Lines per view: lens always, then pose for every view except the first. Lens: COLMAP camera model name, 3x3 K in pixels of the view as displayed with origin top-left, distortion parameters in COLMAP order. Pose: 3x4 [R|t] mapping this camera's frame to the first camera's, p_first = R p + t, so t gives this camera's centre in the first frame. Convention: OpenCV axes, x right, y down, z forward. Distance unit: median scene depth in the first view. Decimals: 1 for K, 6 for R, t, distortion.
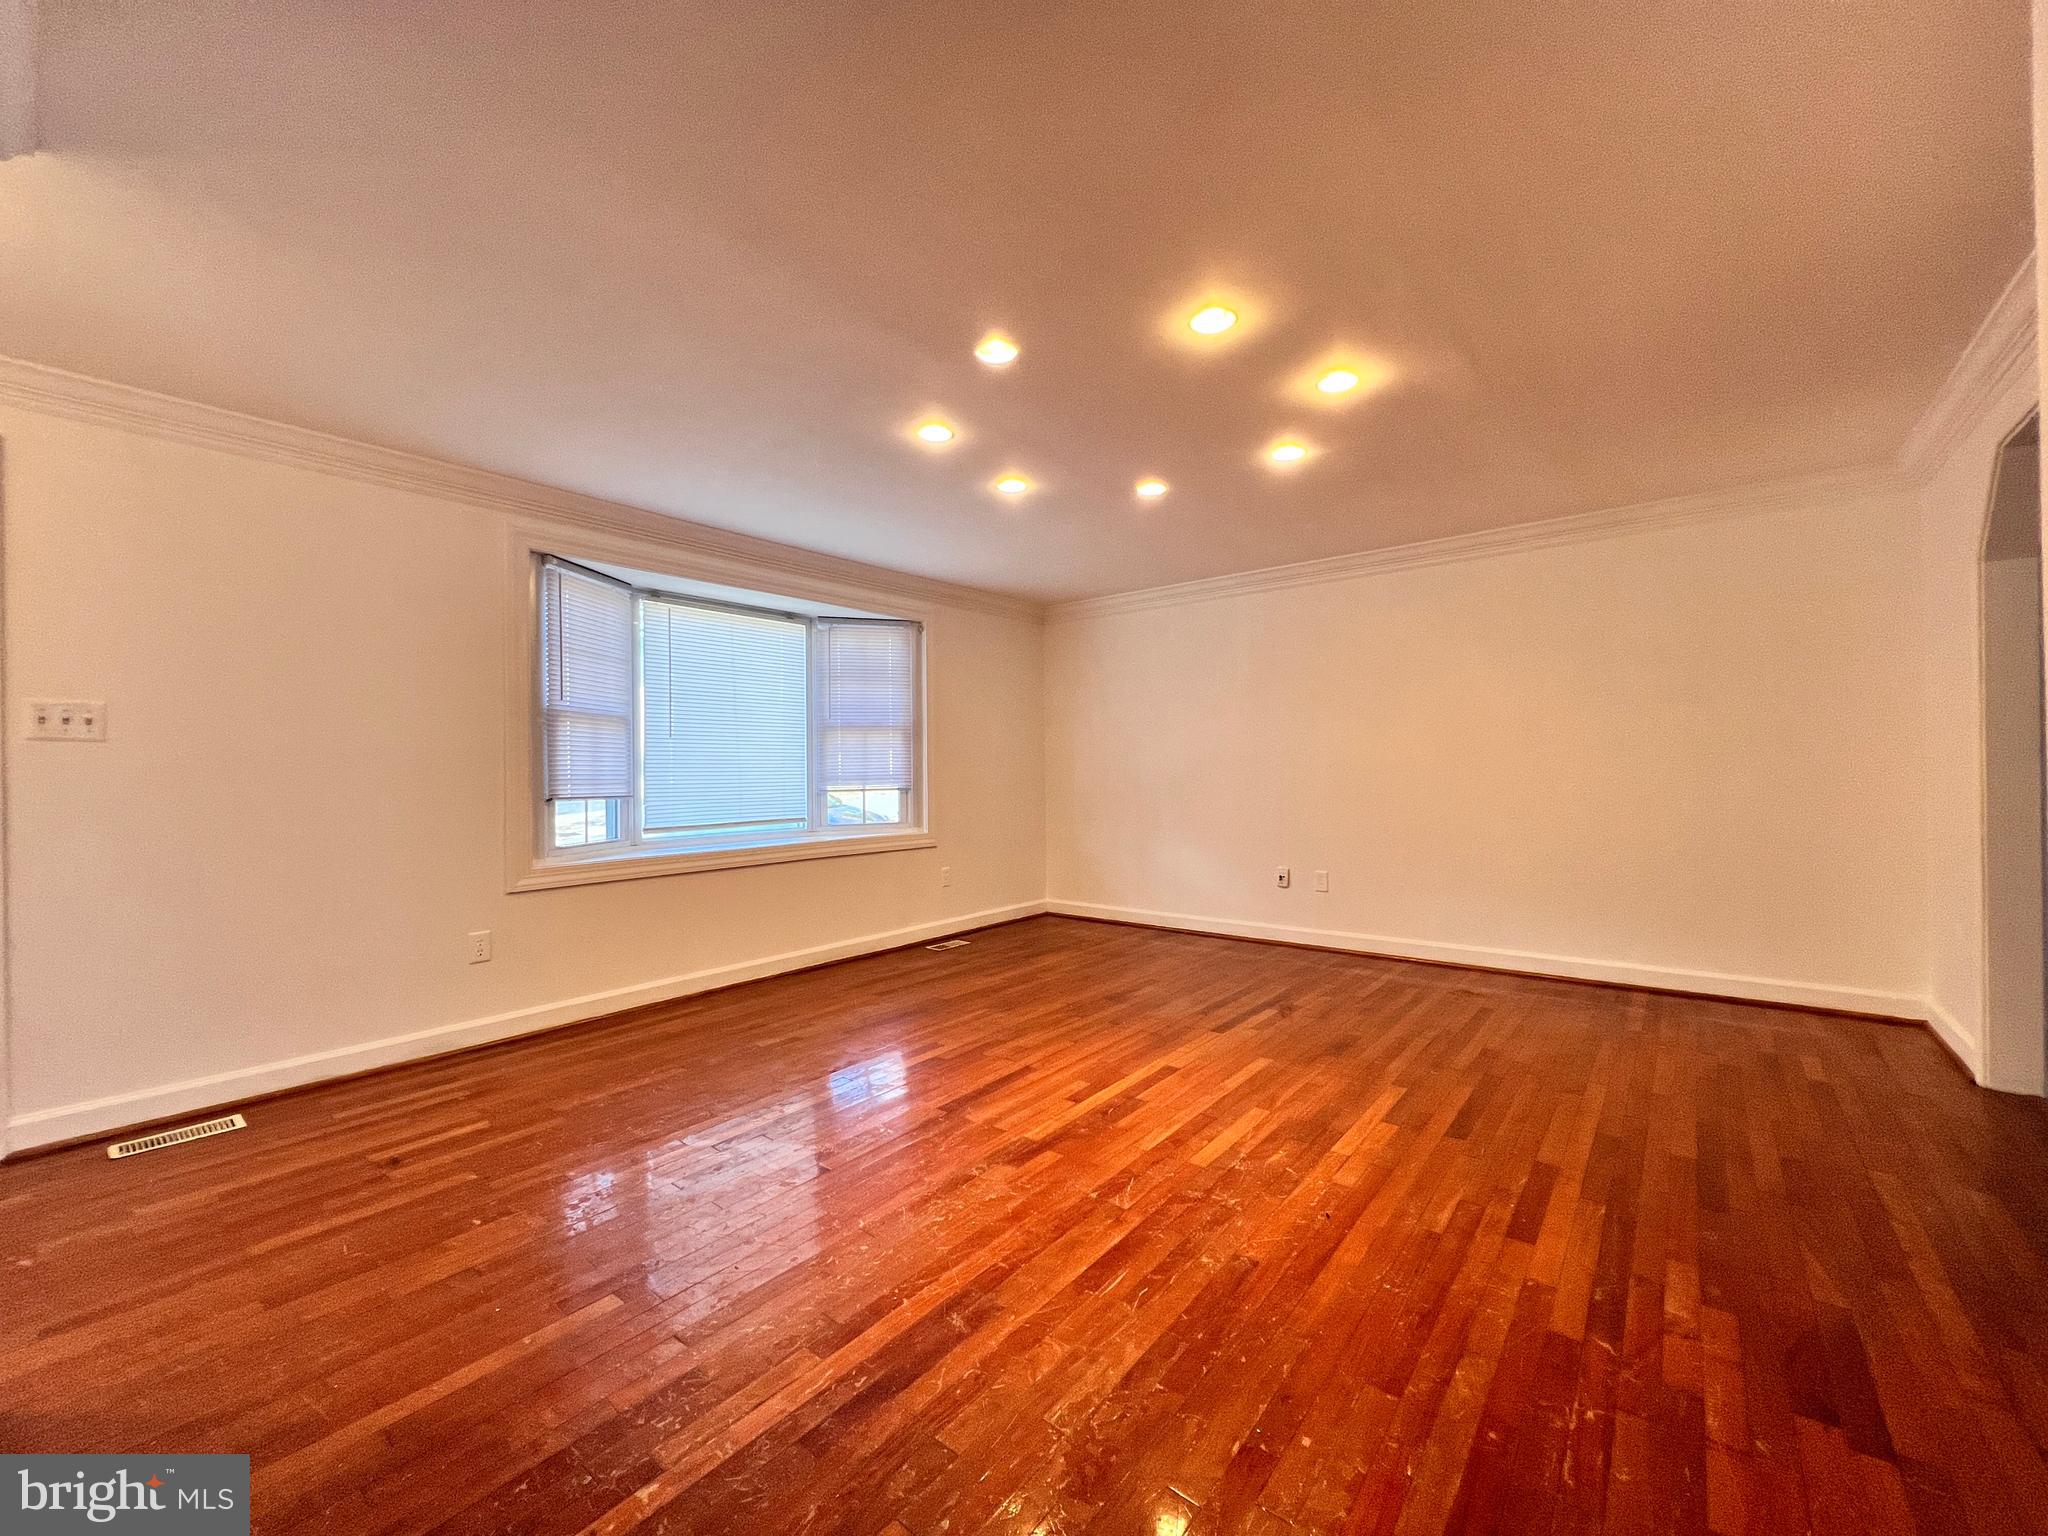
lens RADIAL K [[822.6, 0, 1024.4], [0, 822.6, 772.5], [0, 0, 1]] dist [-0.000243, -0.000181]
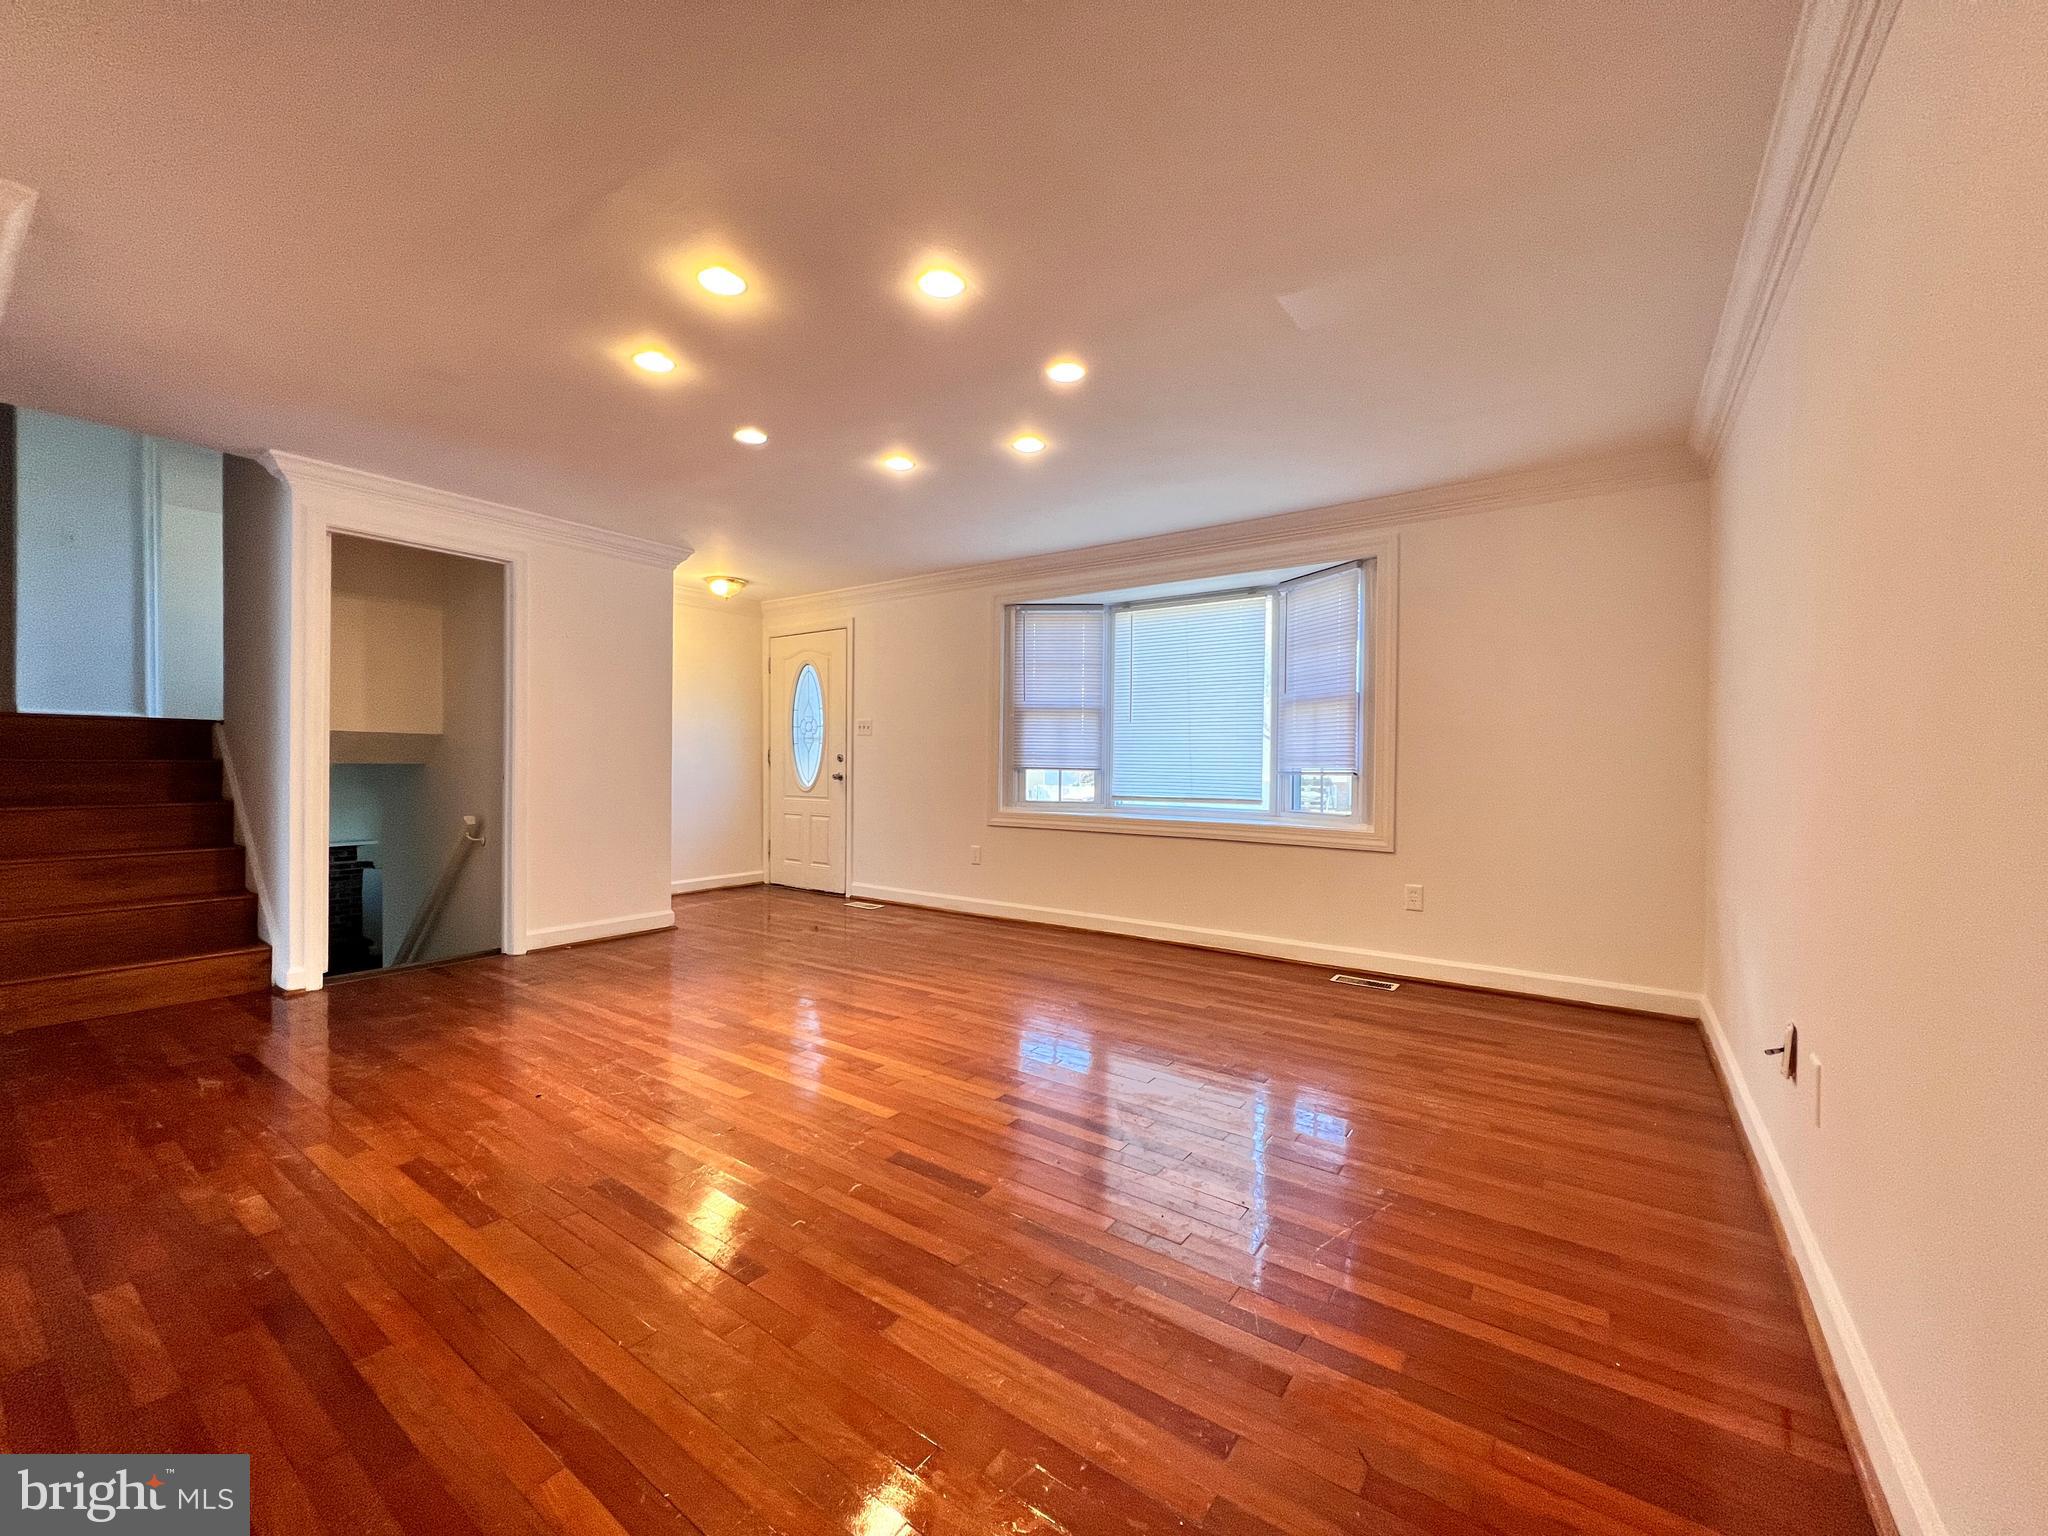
lens RADIAL K [[822.6, 0, 1024.5], [0, 822.6, 772.2], [0, 0, 1]] dist [-0.000243, -0.000181]
pose [[0.057883, 0.024987, -0.998011, 0.800463], [-0.010885, 0.999643, 0.024397, 0.003490], [0.998264, 0.009451, 0.058134, 0.807674]]
